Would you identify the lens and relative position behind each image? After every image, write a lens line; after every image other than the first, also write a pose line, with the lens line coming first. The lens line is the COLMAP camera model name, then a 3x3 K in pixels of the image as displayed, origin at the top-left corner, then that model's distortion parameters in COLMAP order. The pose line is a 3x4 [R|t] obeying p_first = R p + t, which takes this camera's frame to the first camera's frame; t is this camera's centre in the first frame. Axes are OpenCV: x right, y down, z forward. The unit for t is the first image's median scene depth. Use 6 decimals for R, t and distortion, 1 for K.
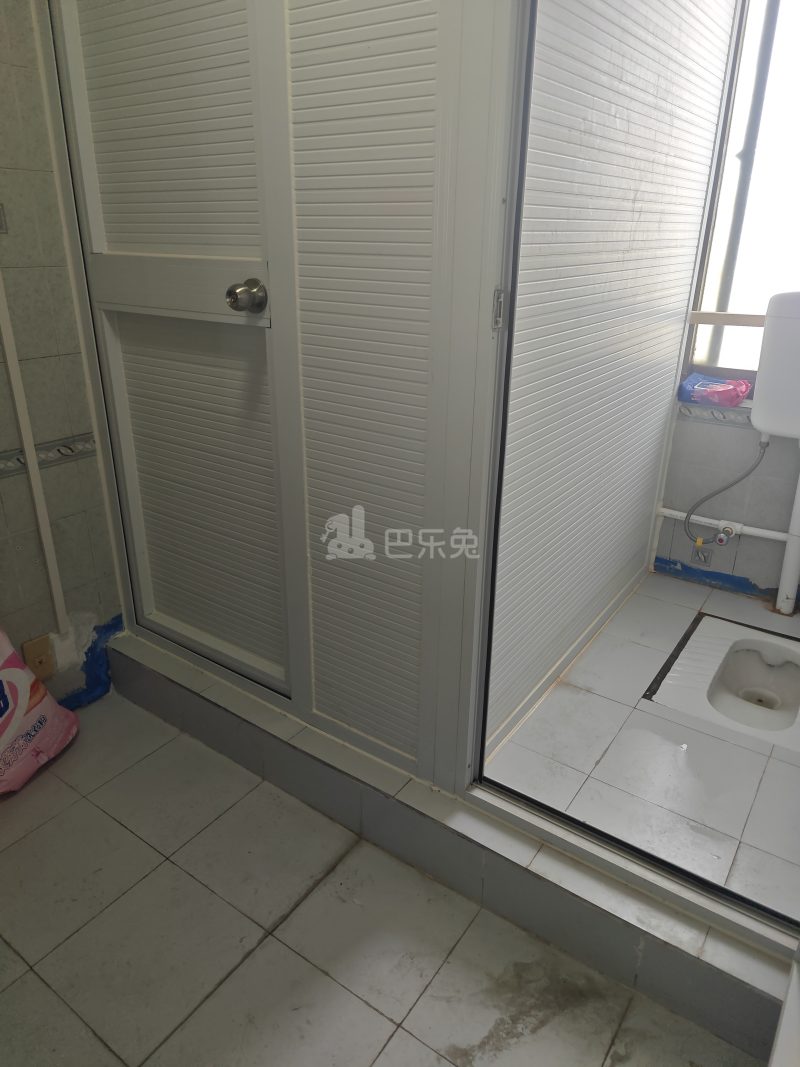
lens RADIAL K [[722.6, 0, 392.5], [0, 722.6, 530.0], [0, 0, 1]] dist [0.033662, -0.028280]
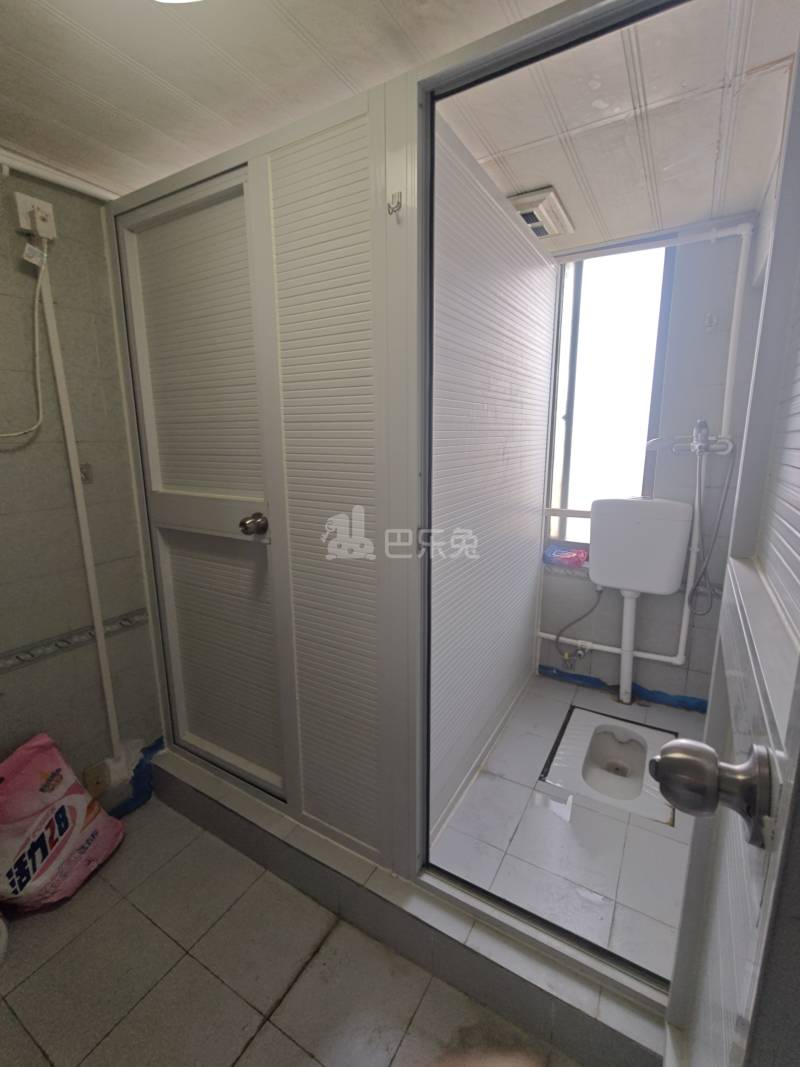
lens RADIAL K [[479.2, 0, 403.1], [0, 479.2, 535.2], [0, 0, 1]] dist [0.001010, -0.000539]
pose [[0.996235, -0.029467, 0.081532, 0.019410], [0.043690, 0.982955, -0.178577, -0.093382], [-0.074880, 0.181467, 0.980542, 0.013249]]
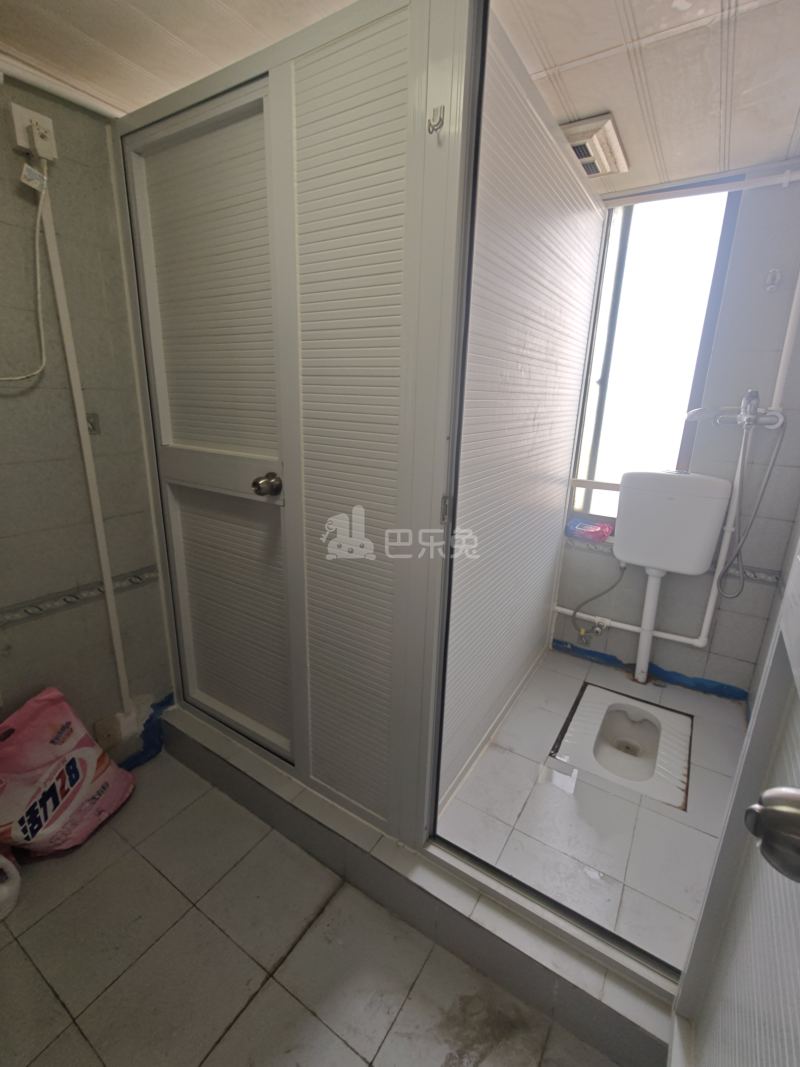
lens RADIAL K [[479.2, 0, 403.2], [0, 479.2, 535.8], [0, 0, 1]] dist [0.001010, -0.000539]
pose [[0.998404, 0.007492, 0.055968, 0.009177], [-0.001788, 0.994857, -0.101277, -0.108878], [-0.056439, 0.101015, 0.993283, 0.058935]]
